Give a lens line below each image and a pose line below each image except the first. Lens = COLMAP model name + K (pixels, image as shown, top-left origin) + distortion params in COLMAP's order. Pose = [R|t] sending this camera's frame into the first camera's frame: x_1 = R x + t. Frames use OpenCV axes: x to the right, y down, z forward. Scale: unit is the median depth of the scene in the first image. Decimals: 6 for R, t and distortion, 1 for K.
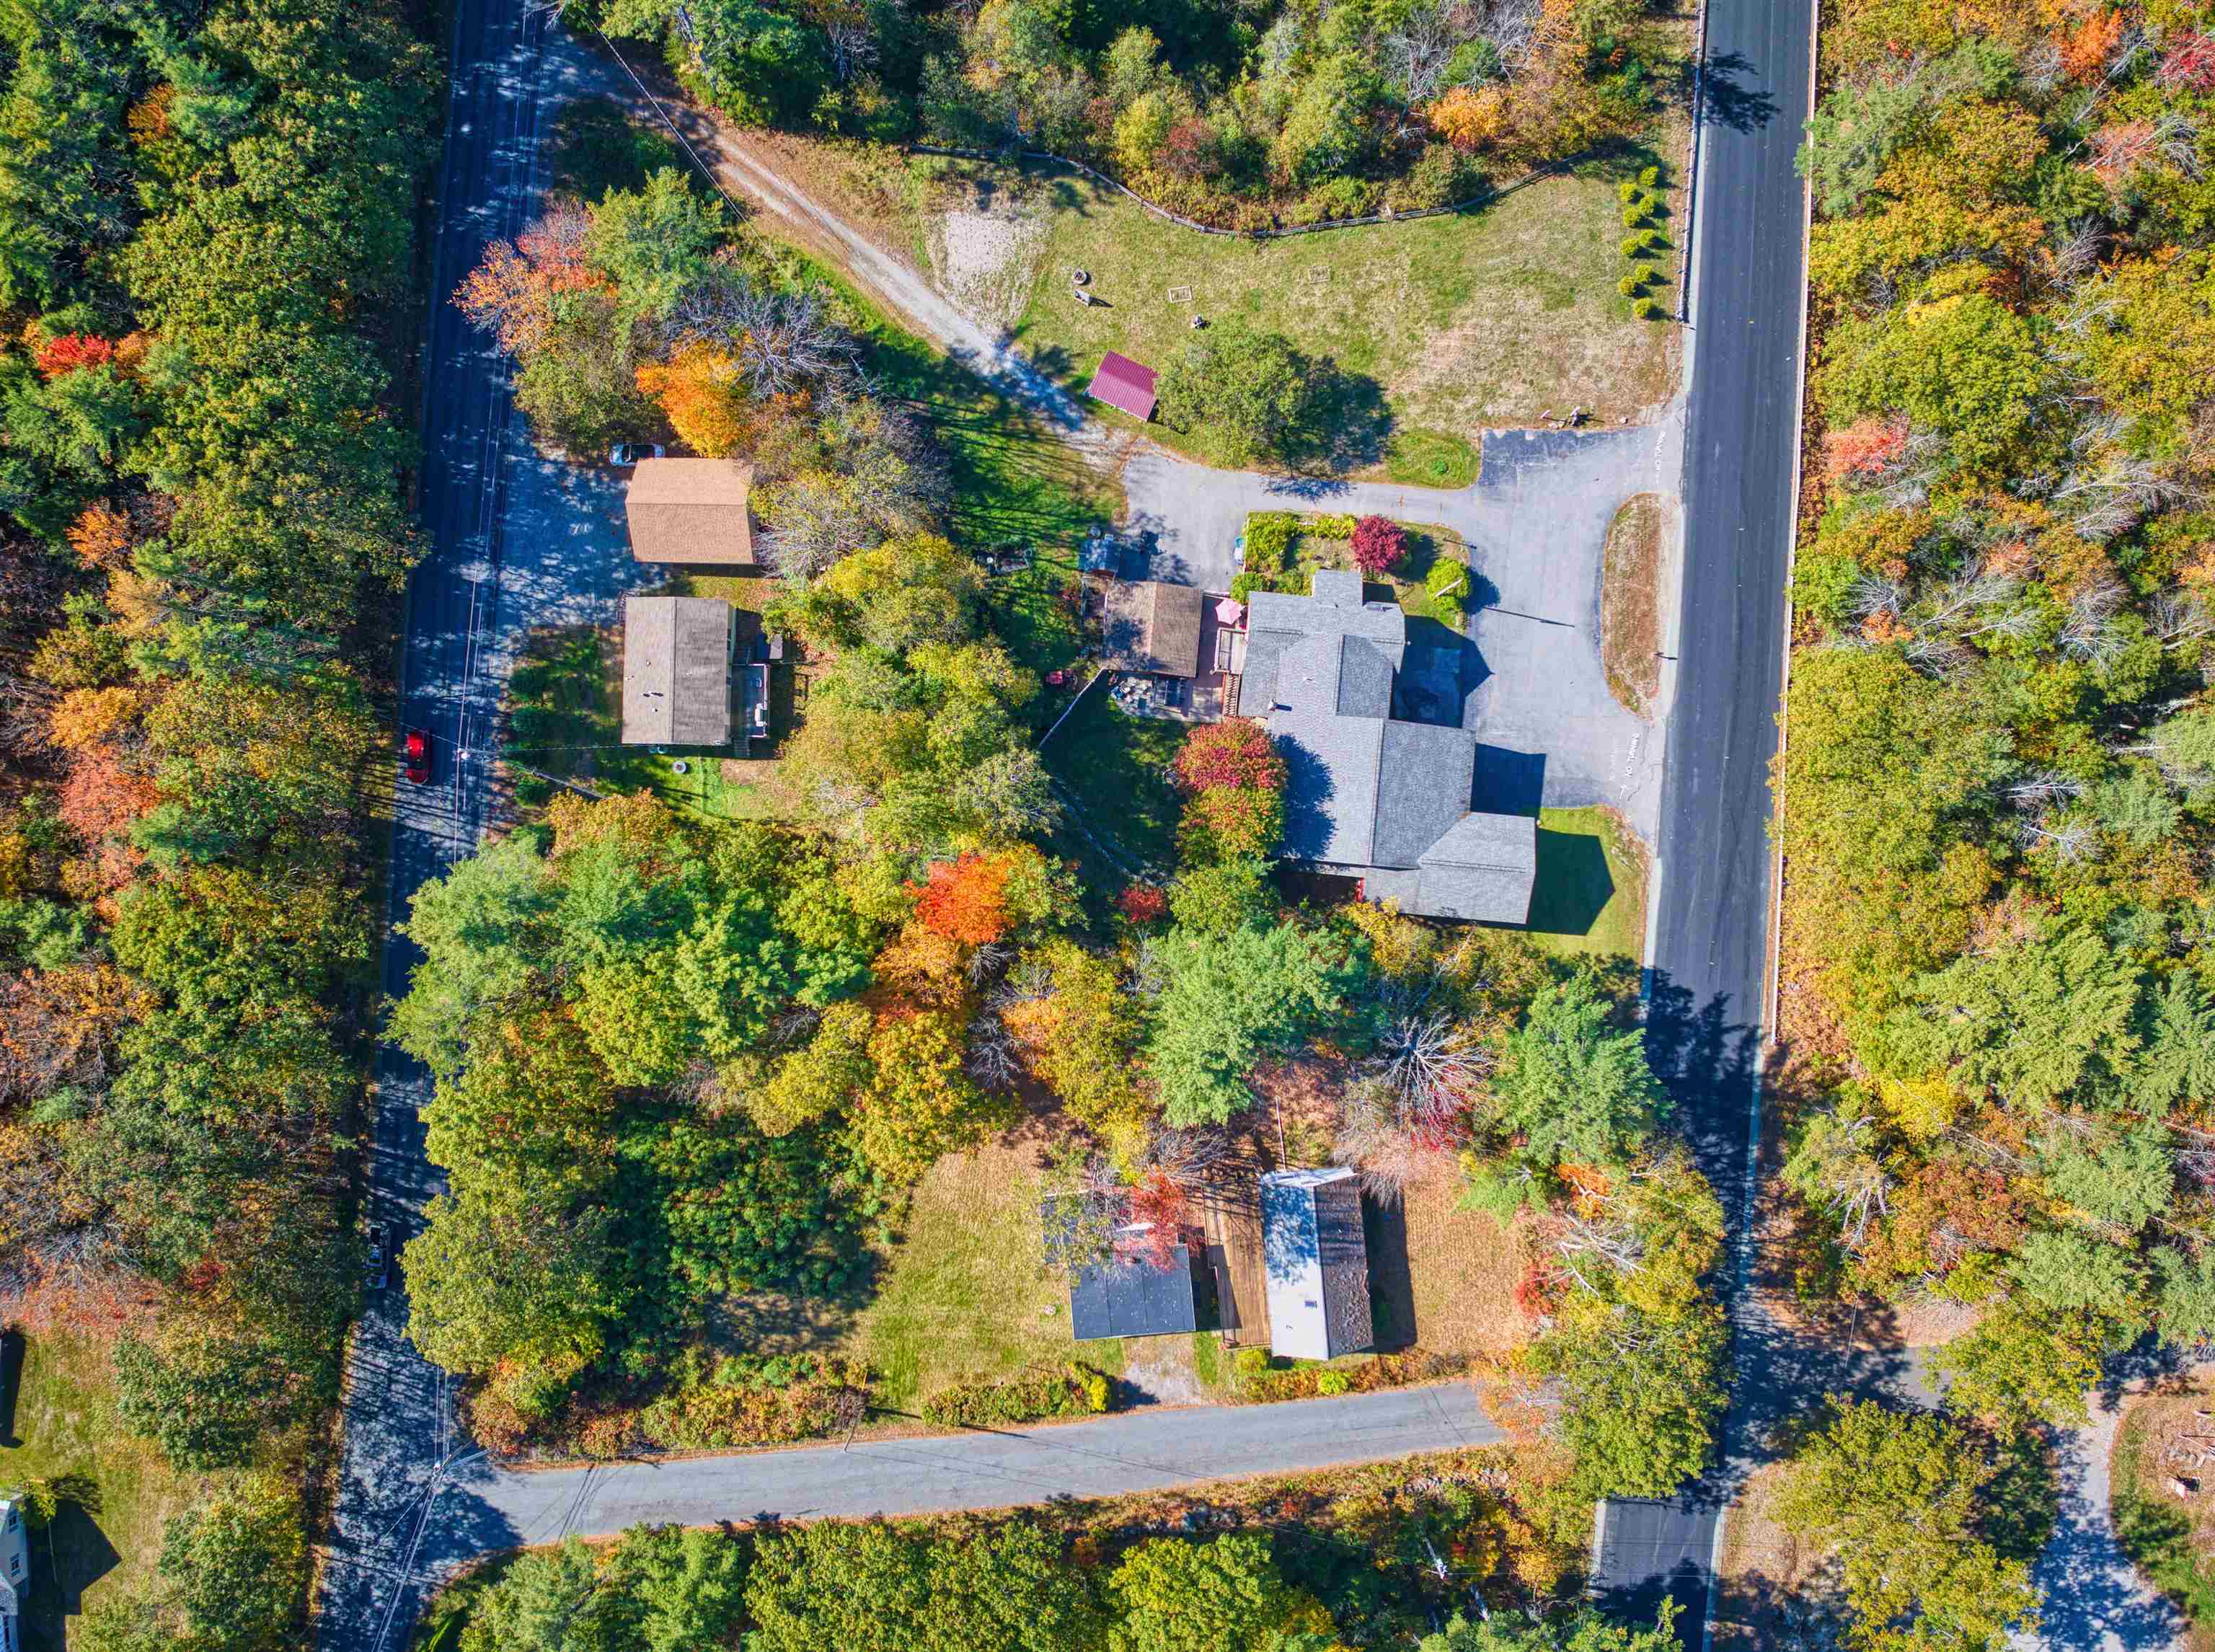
lens RADIAL K [[1629.8, 0, 1098.0], [0, 1629.8, 821.7], [0, 0, 1]] dist [-0.092014, -0.007538]
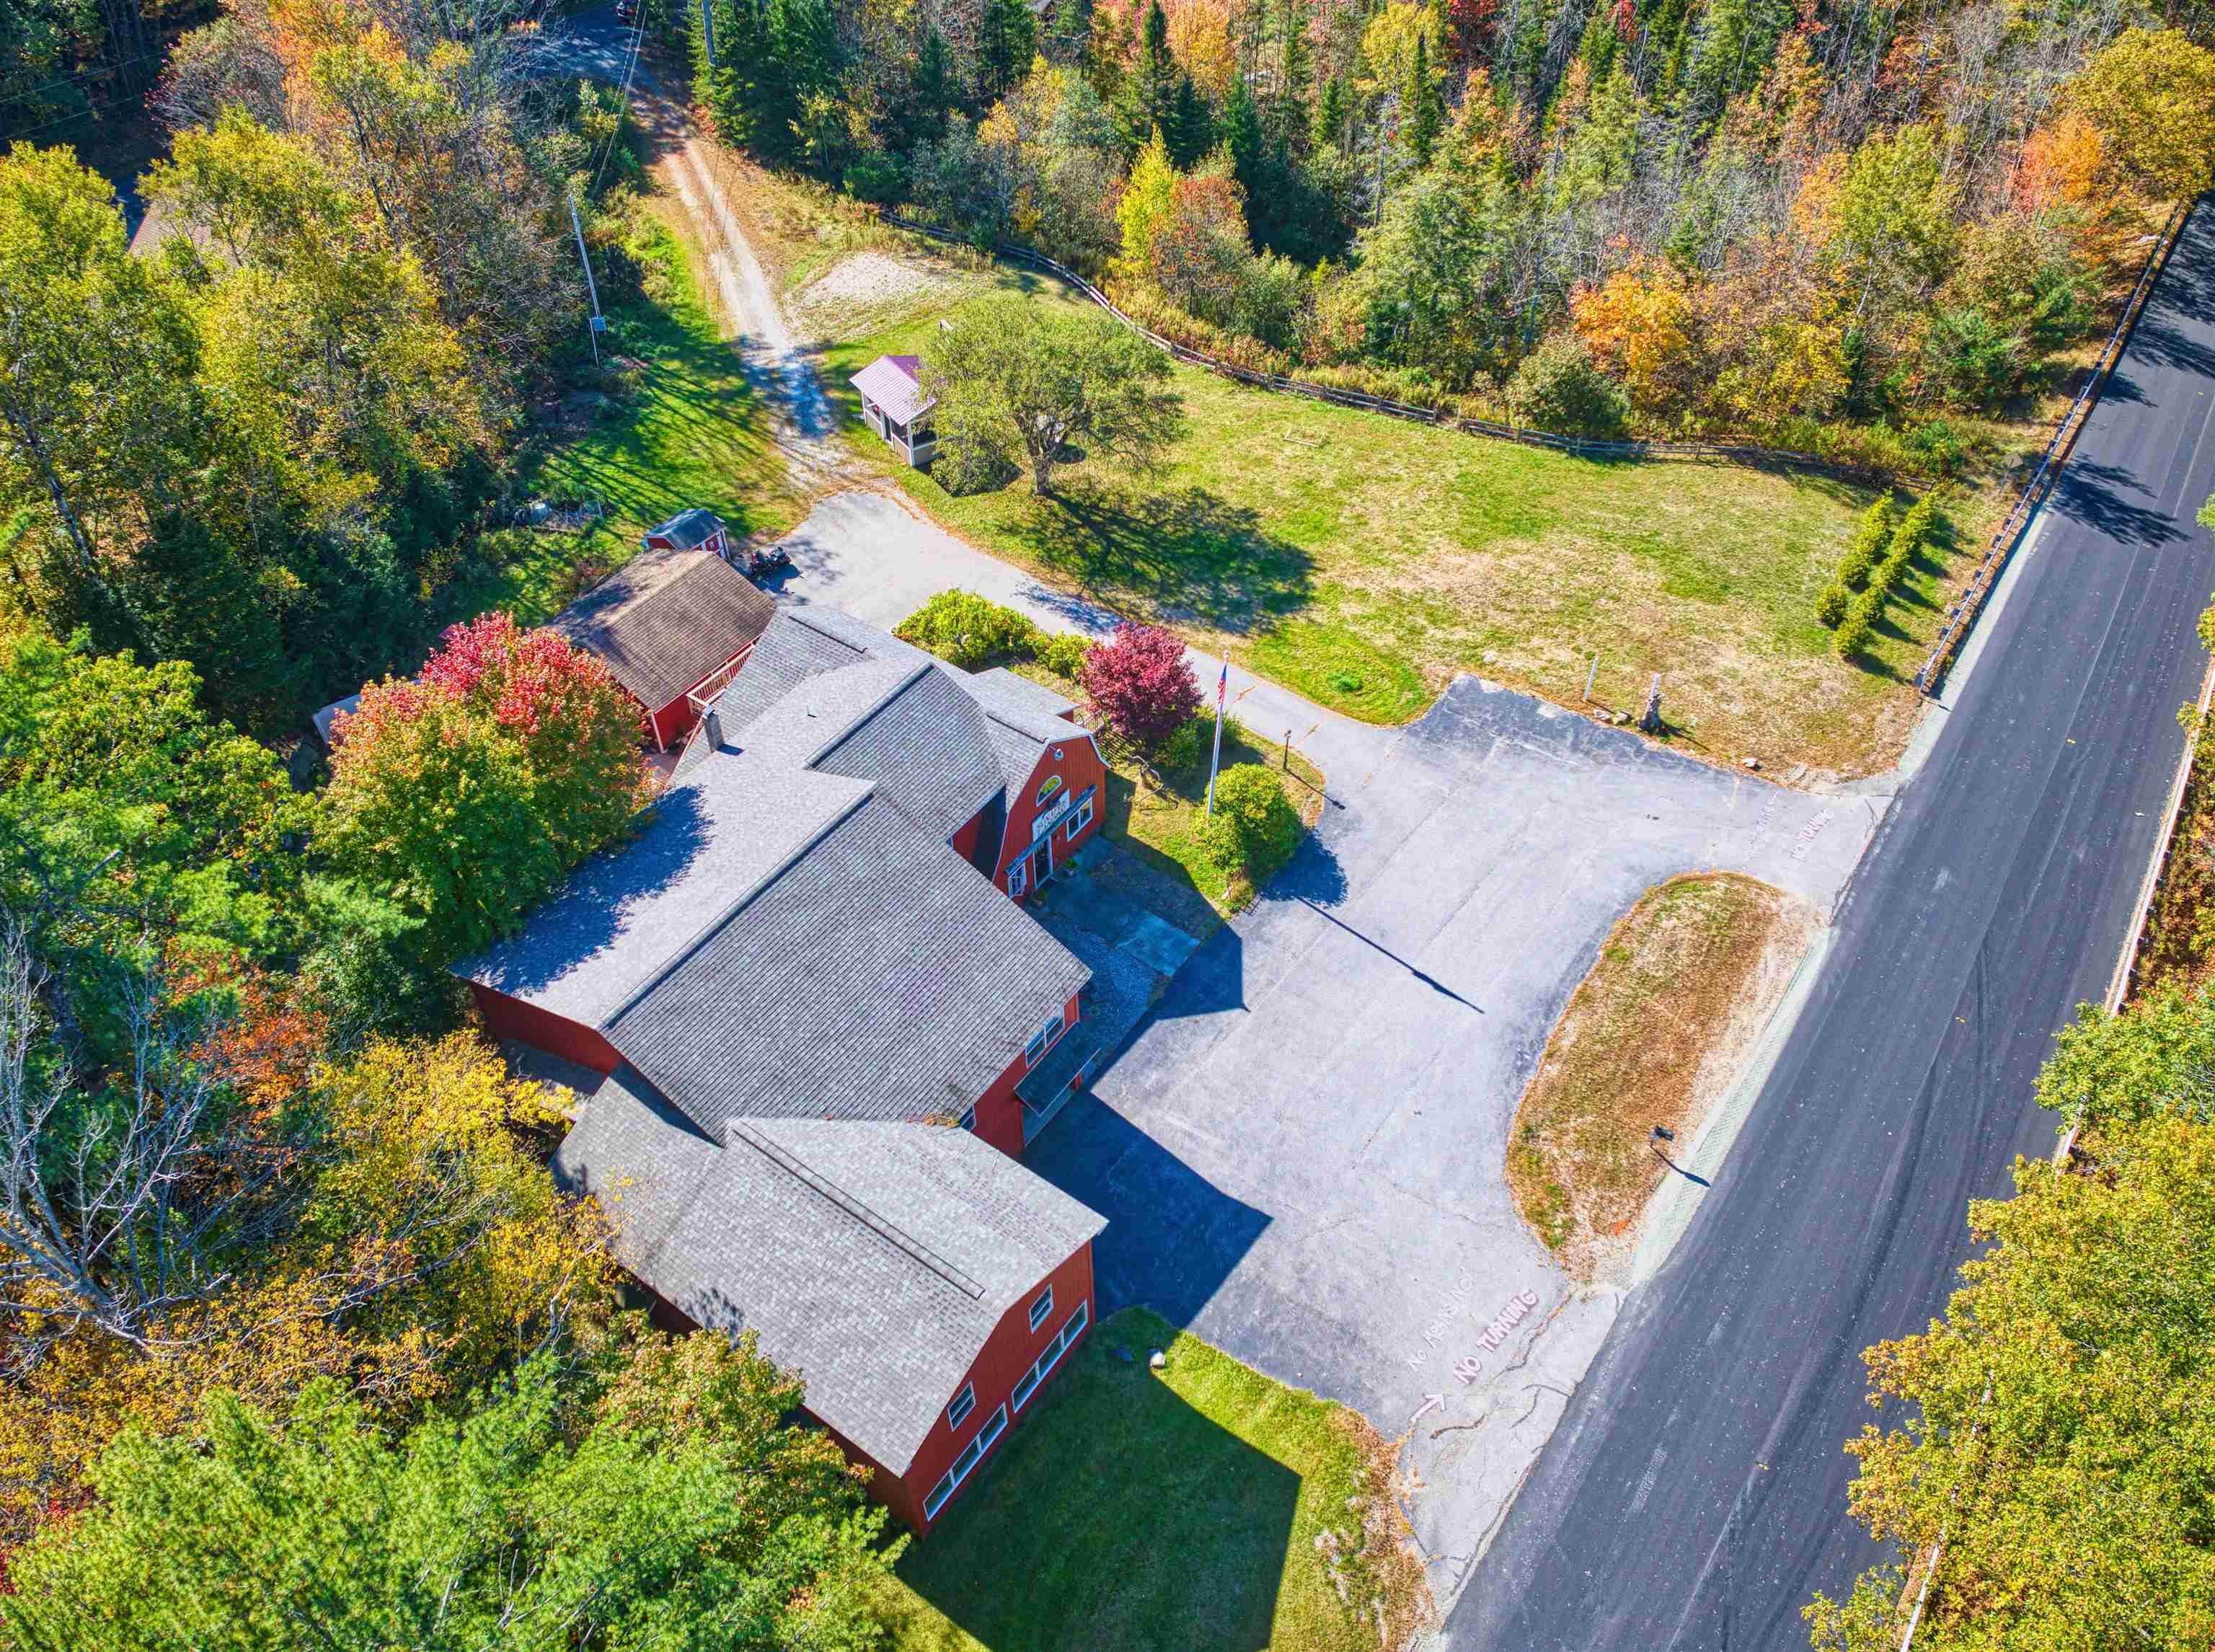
lens RADIAL K [[1646.3, 0, 1112.0], [0, 1646.3, 827.2], [0, 0, 1]] dist [-0.097715, 0.001621]
pose [[0.856731, 0.369651, -0.359681, 0.345163], [-0.515755, 0.609864, -0.601717, 0.143496], [-0.003069, 0.701017, 0.713138, 0.675333]]
